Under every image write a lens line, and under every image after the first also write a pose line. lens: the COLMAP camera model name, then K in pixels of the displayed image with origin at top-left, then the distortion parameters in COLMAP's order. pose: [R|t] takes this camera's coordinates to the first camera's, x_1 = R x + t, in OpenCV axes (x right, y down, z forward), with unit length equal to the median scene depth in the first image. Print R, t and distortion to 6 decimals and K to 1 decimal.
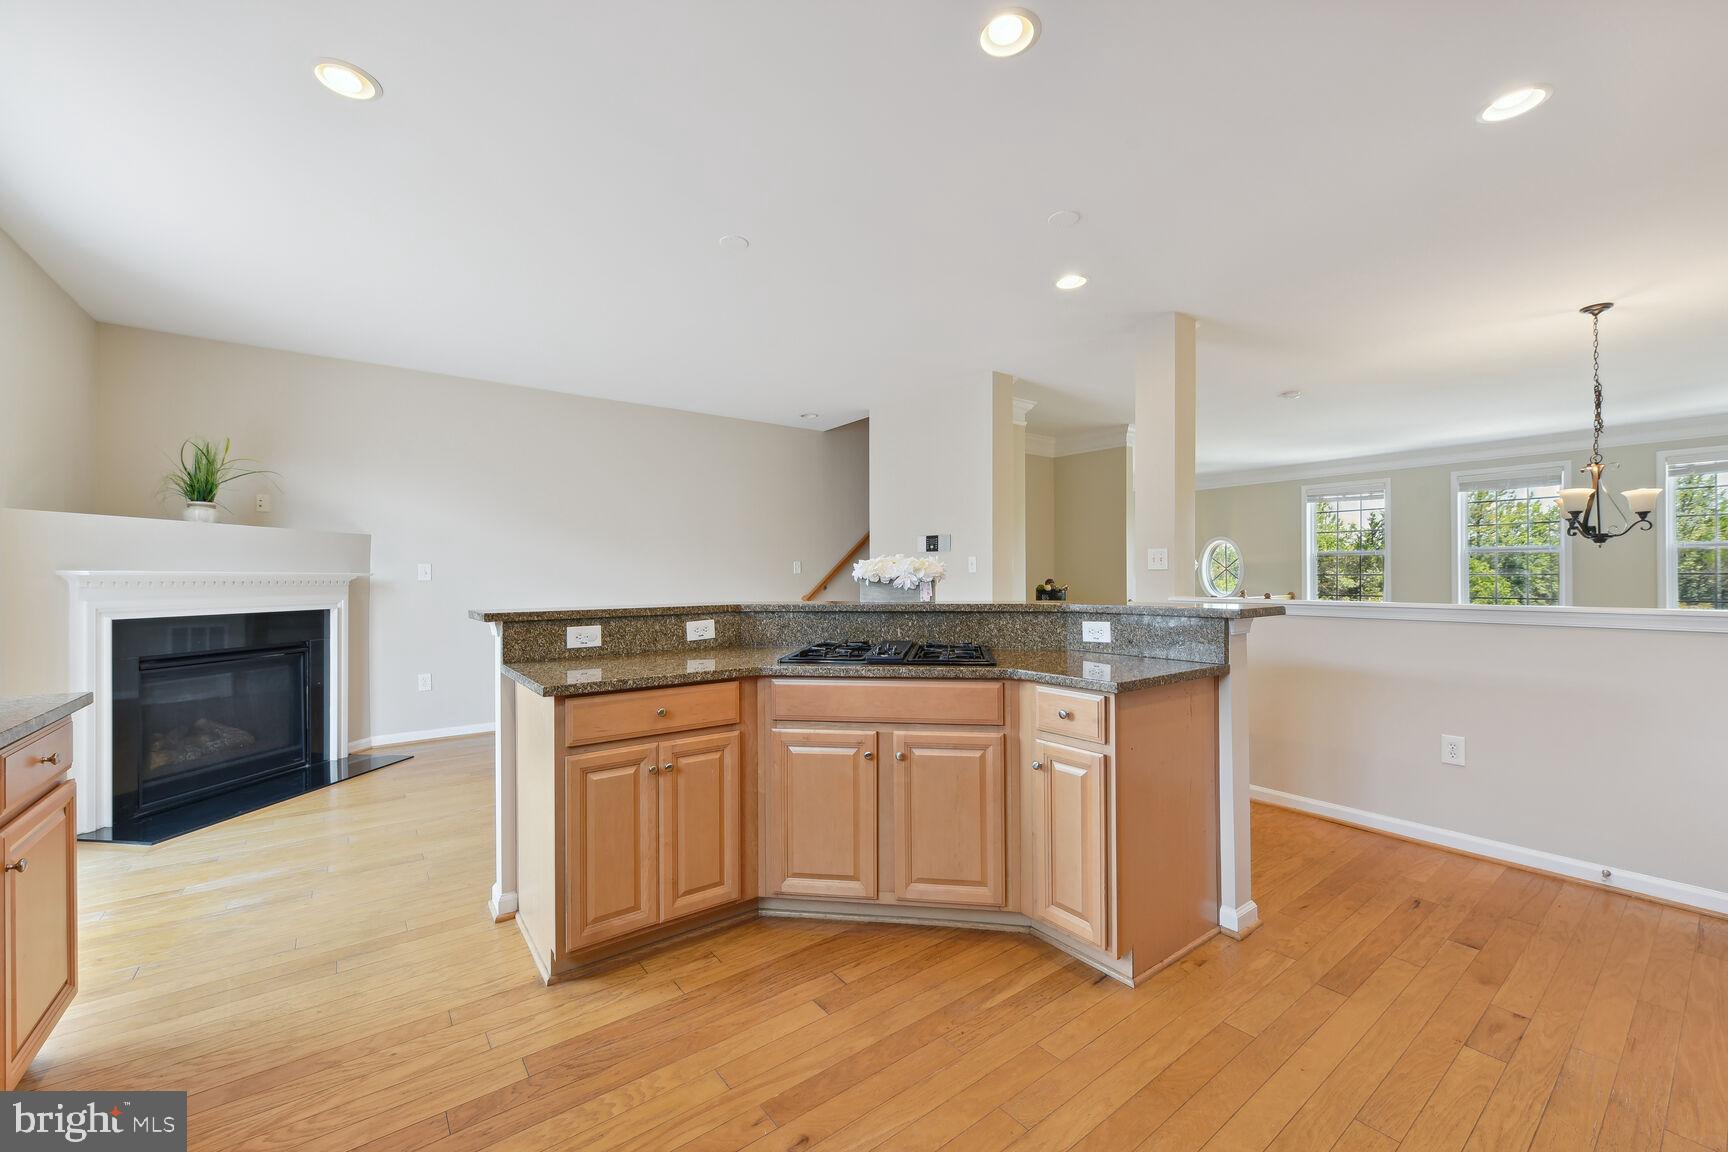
lens RADIAL K [[683.0, 0, 861.5], [0, 683.0, 583.2], [0, 0, 1]] dist [0.004150, -0.002421]
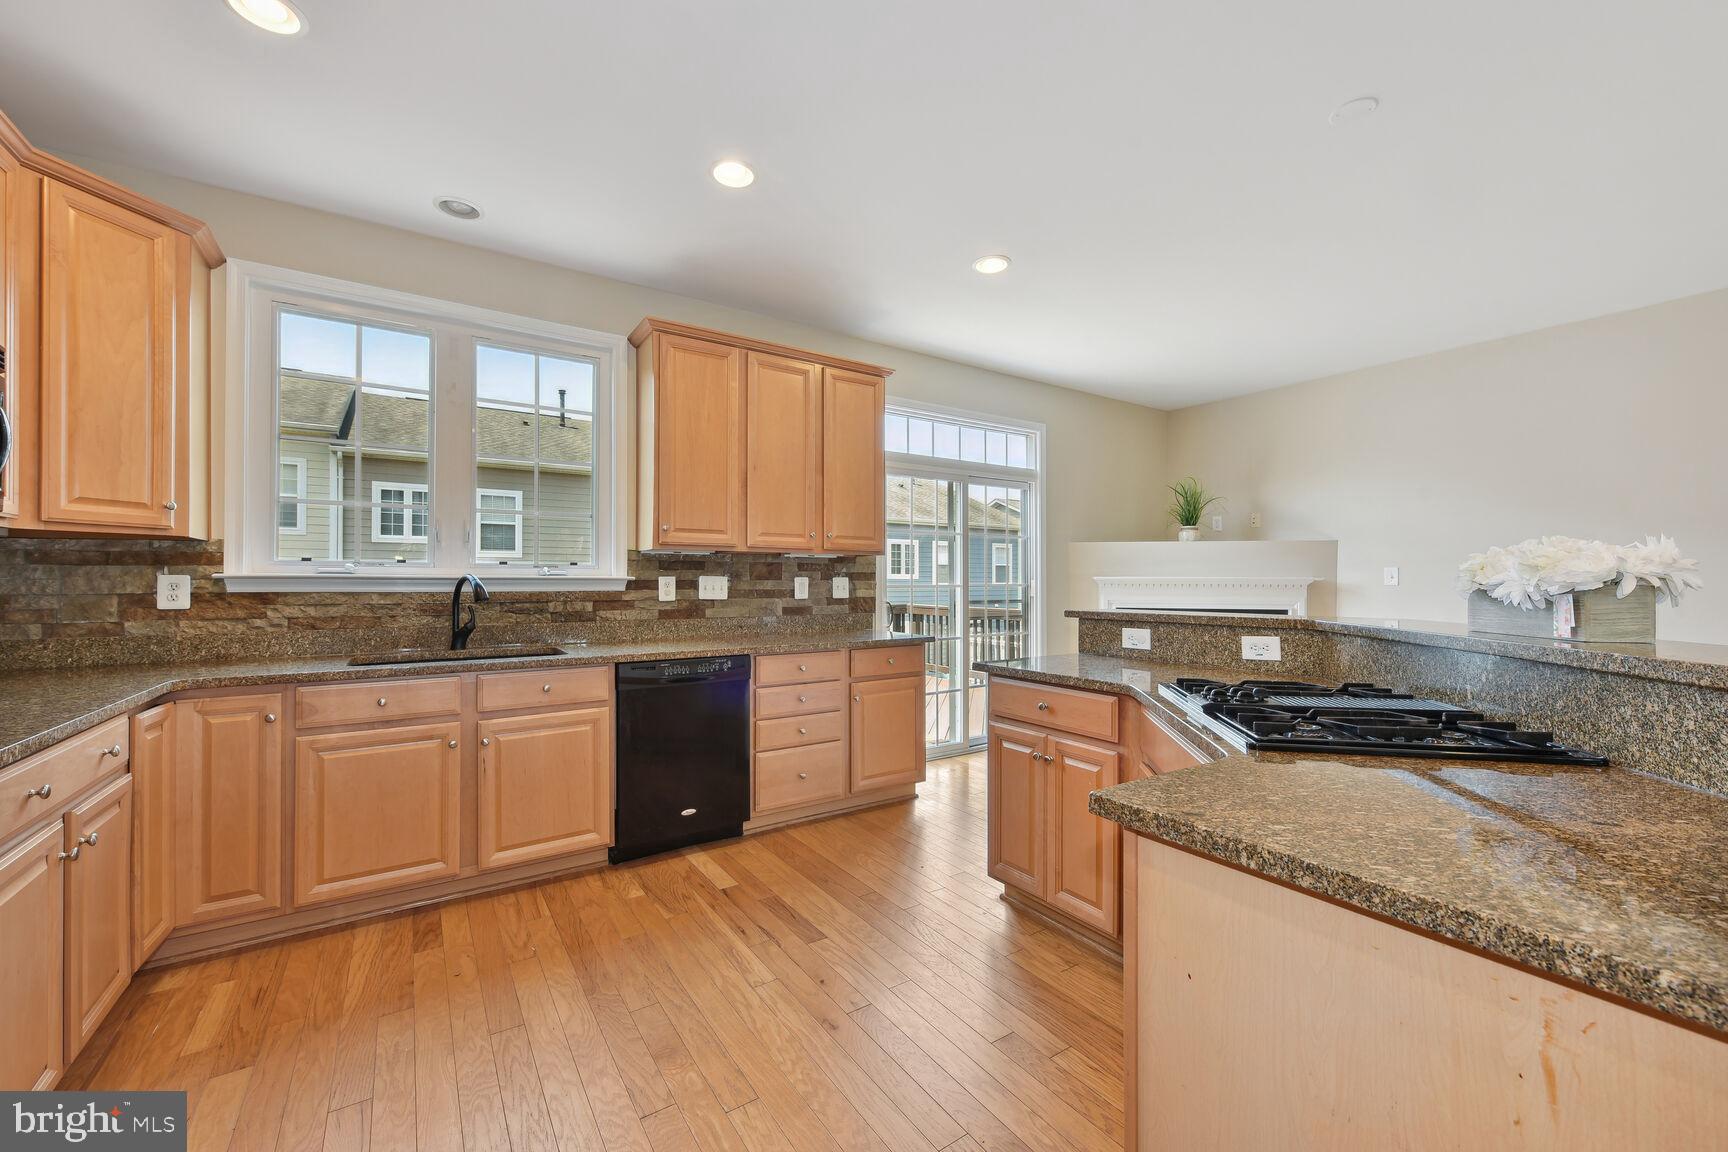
lens RADIAL K [[683.0, 0, 854.2], [0, 683.0, 572.7], [0, 0, 1]] dist [0.004150, -0.002421]
pose [[-0.072277, -0.008894, -0.997345, 0.523884], [-0.010156, 0.999915, -0.008181, -0.008153], [0.997333, 0.009538, -0.072362, 0.494653]]
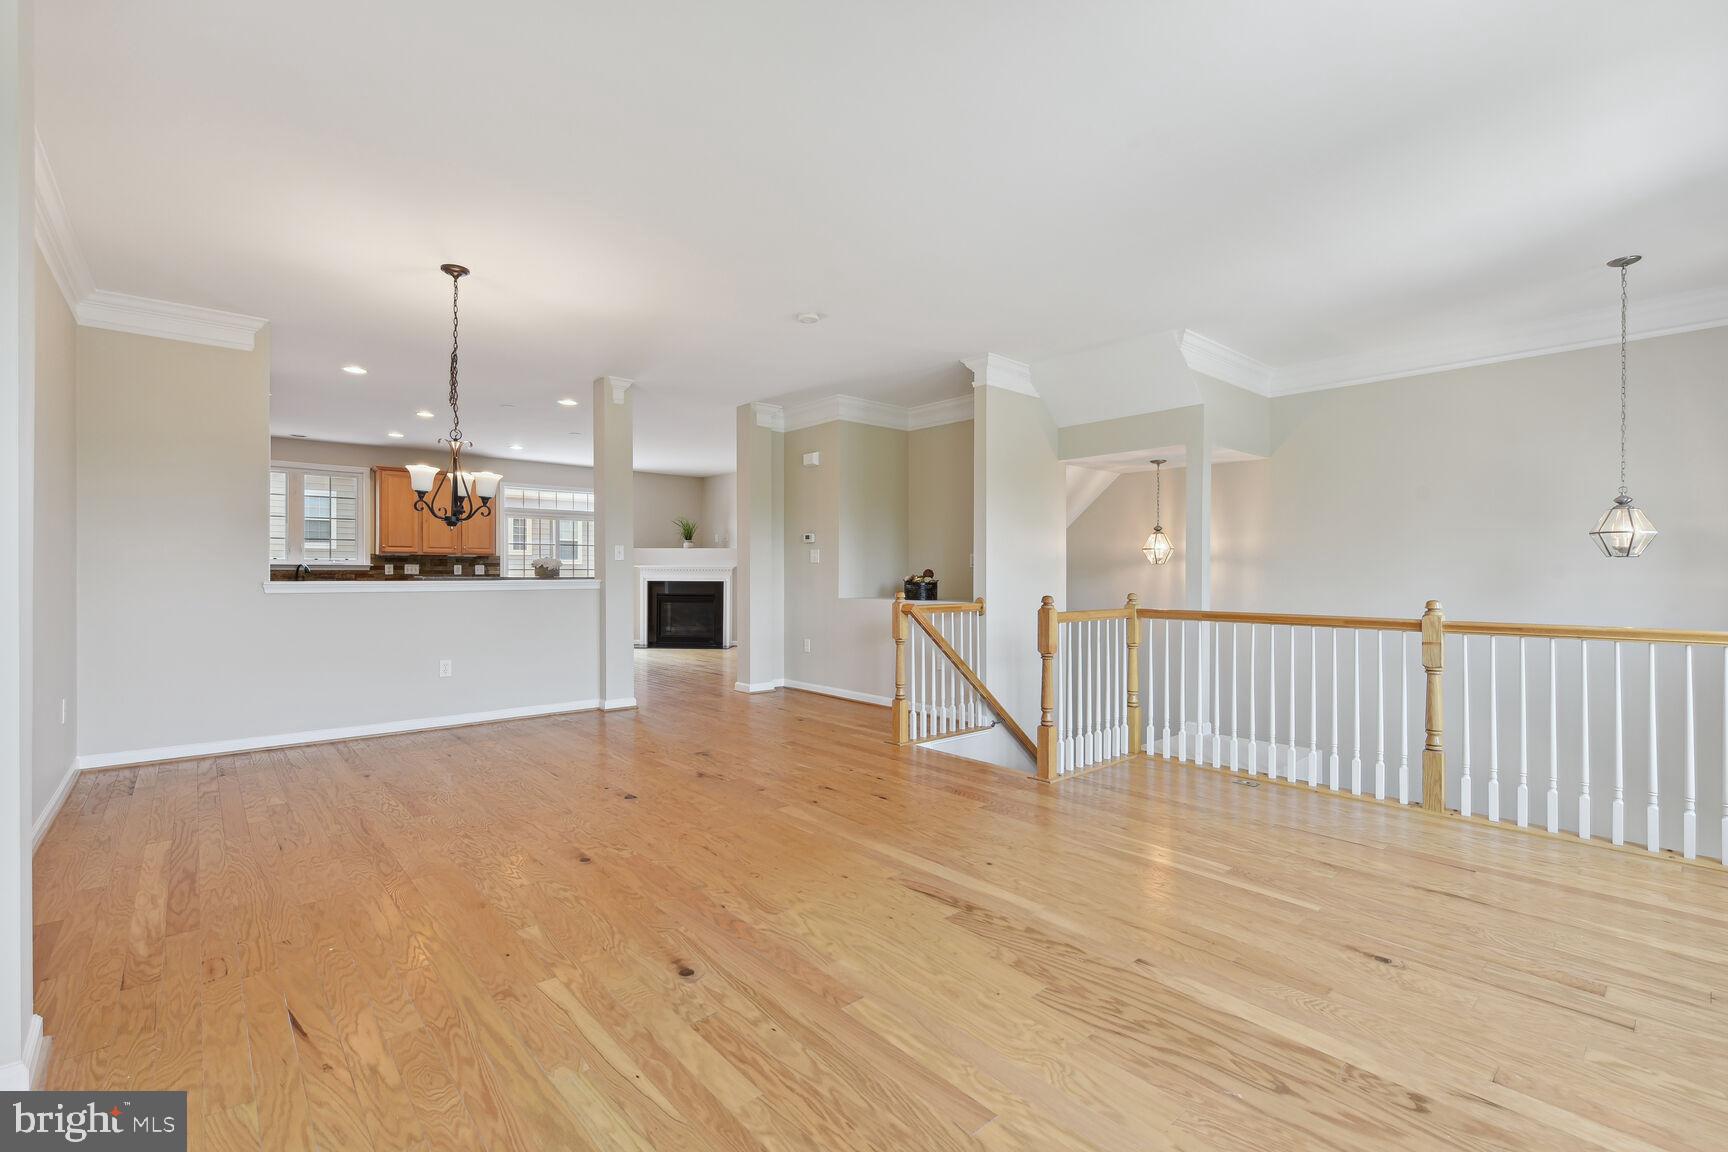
lens RADIAL K [[763.4, 0, 855.7], [0, 763.4, 571.8], [0, 0, 1]] dist [-0.004171, -0.000177]
pose [[0.064354, 0.002683, -0.997924, 2.476271], [-0.012784, 0.999917, 0.001864, -0.008284], [0.997845, 0.012637, 0.064383, 1.703288]]
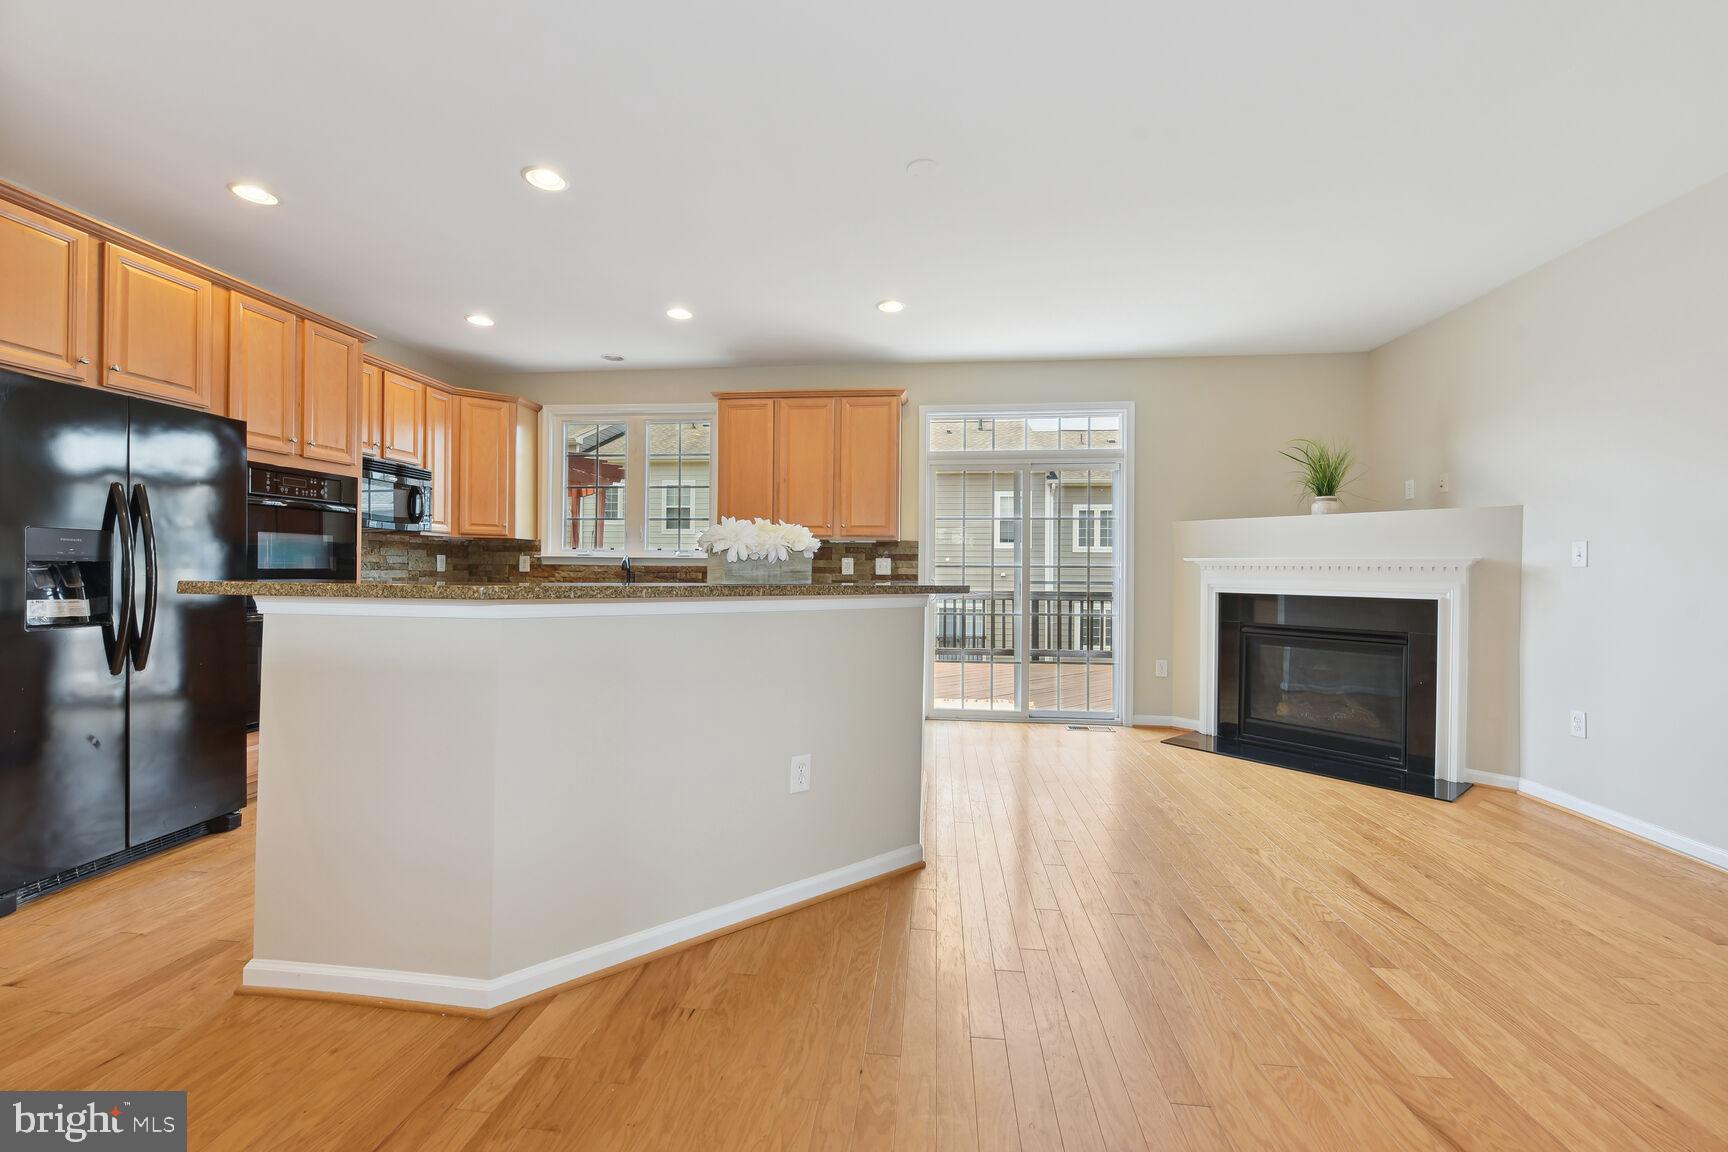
lens RADIAL K [[683.0, 0, 855.1], [0, 683.0, 569.1], [0, 0, 1]] dist [0.004150, -0.002421]
pose [[-0.694237, -0.002101, -0.719743, 0.461973], [-0.012966, 0.999870, 0.009587, 0.001369], [0.719629, 0.015988, -0.694174, 1.418456]]
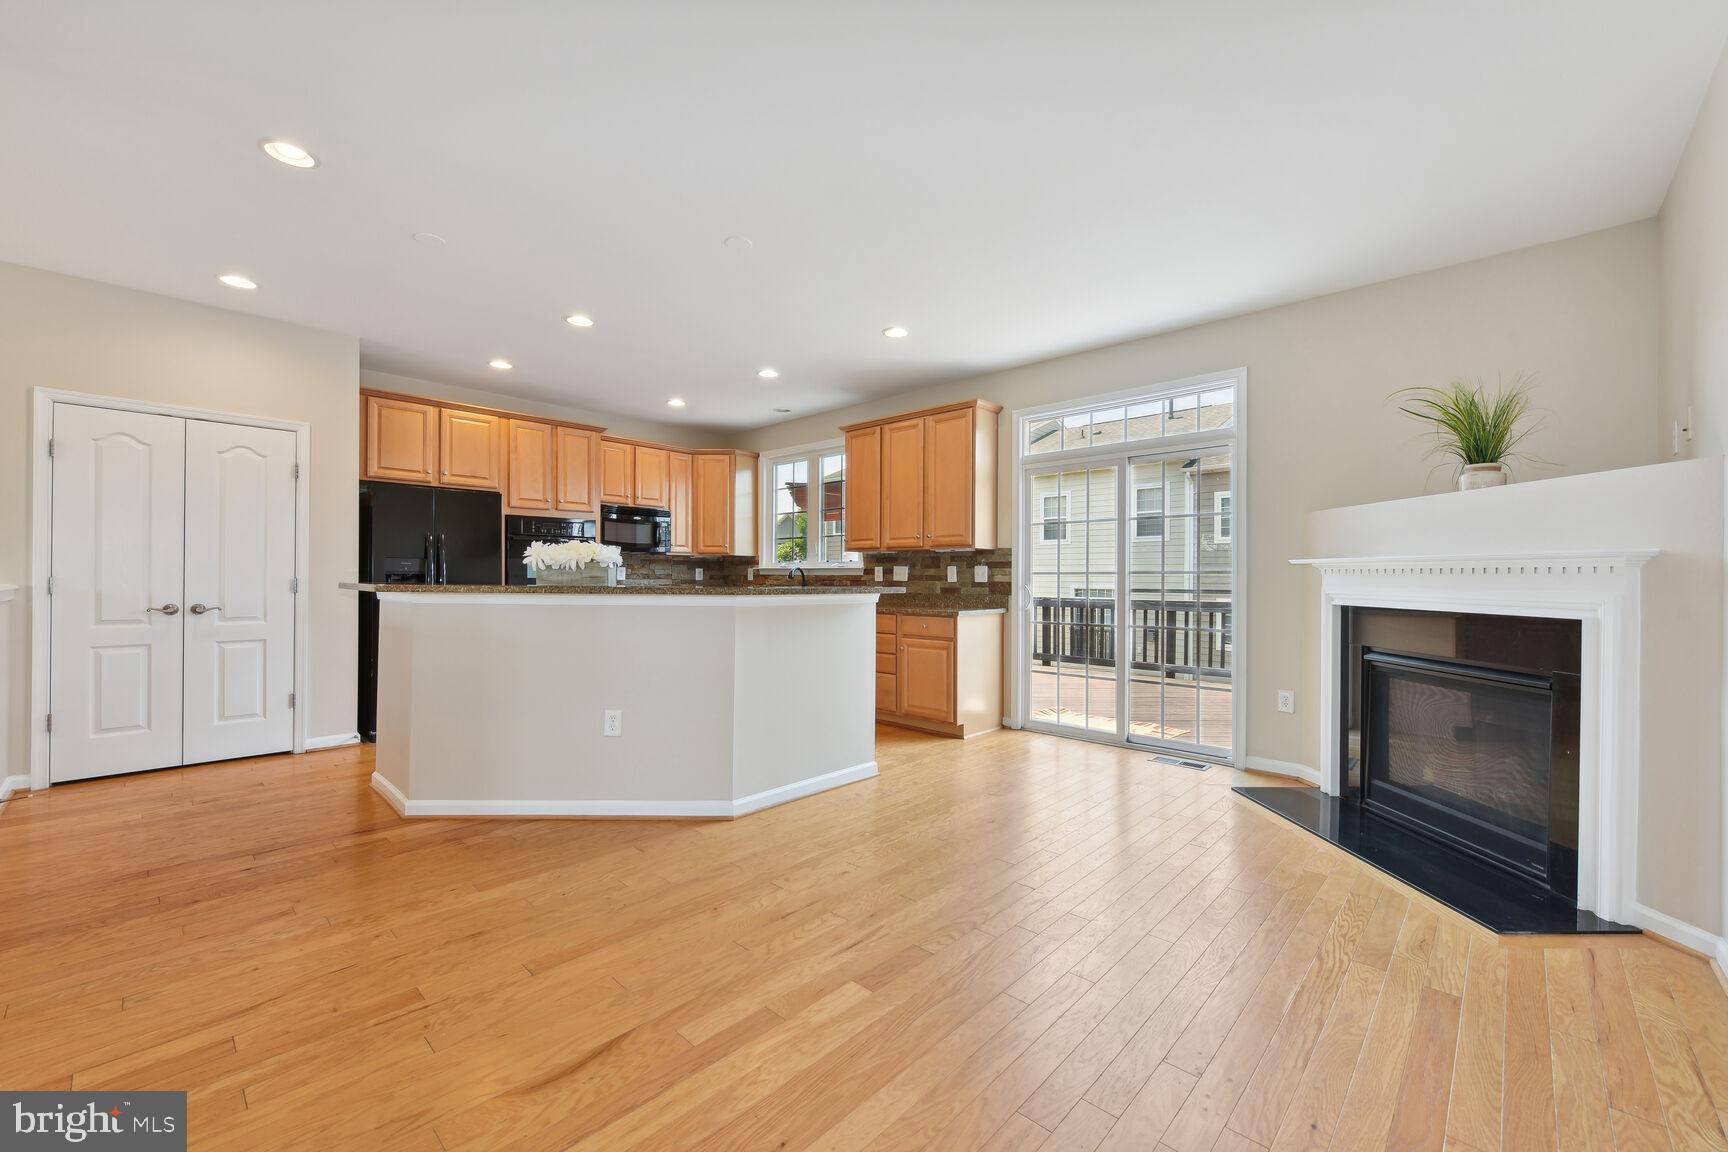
lens RADIAL K [[683.0, 0, 865.2], [0, 683.0, 571.1], [0, 0, 1]] dist [0.004150, -0.002421]
pose [[-0.987392, -0.001547, -0.158286, -0.190575], [-0.001804, 0.999997, 0.001475, 0.000941], [0.158283, 0.001742, -0.987392, 1.898591]]
